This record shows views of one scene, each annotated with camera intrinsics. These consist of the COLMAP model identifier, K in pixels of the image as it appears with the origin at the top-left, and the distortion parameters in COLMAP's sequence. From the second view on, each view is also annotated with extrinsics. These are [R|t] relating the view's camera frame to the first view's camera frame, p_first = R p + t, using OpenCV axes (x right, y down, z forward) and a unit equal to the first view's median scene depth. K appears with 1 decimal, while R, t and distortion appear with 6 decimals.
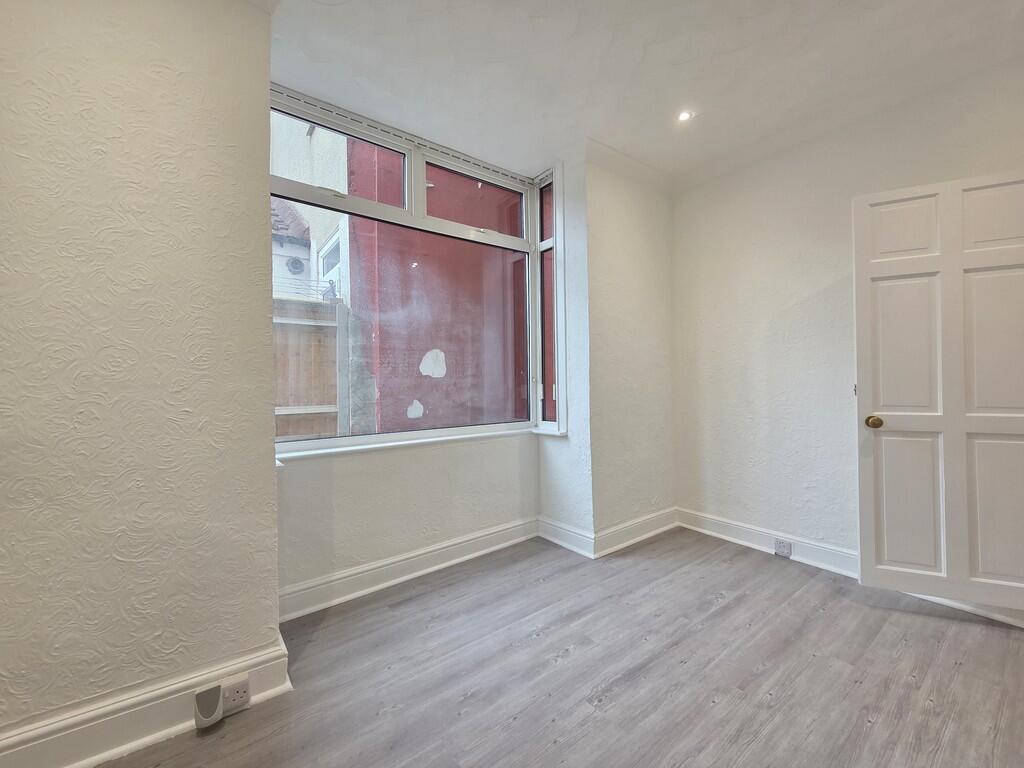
lens RADIAL K [[415.7, 0, 511.9], [0, 415.7, 384.9], [0, 0, 1]] dist [0.011186, 0.000727]
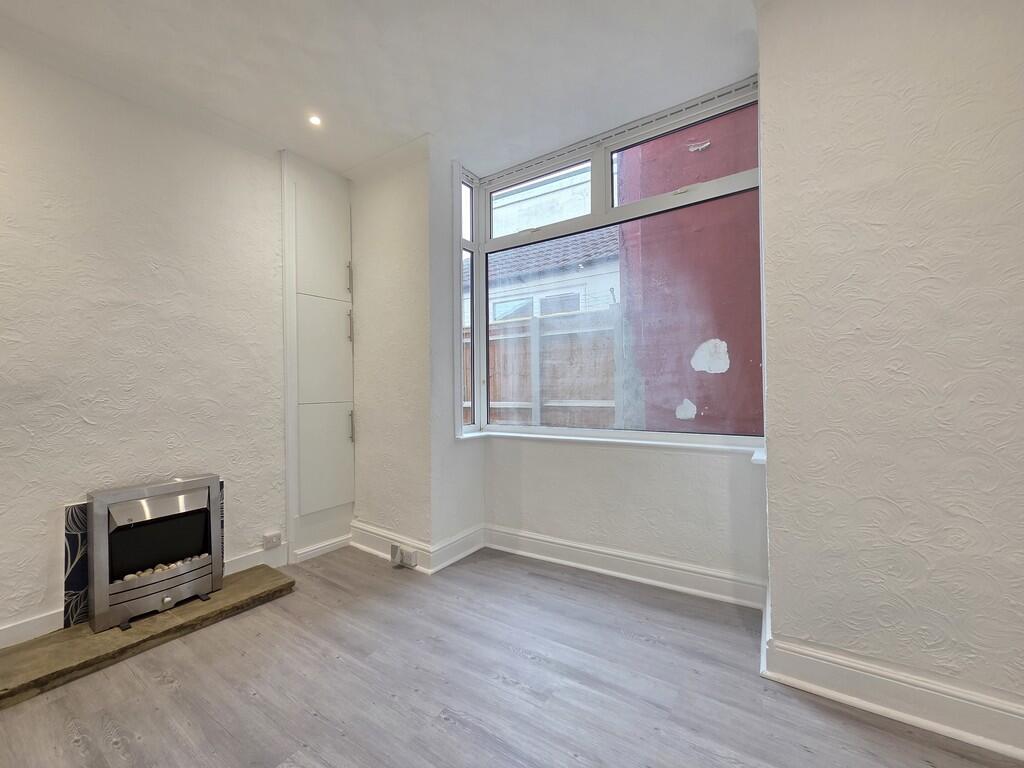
lens RADIAL K [[415.7, 0, 511.1], [0, 415.7, 385.1], [0, 0, 1]] dist [0.011186, 0.000727]
pose [[0.325332, 0.010302, -0.945544, 0.748973], [0.011782, 0.999819, 0.014947, -0.016696], [0.945527, -0.016003, 0.325151, 0.541191]]
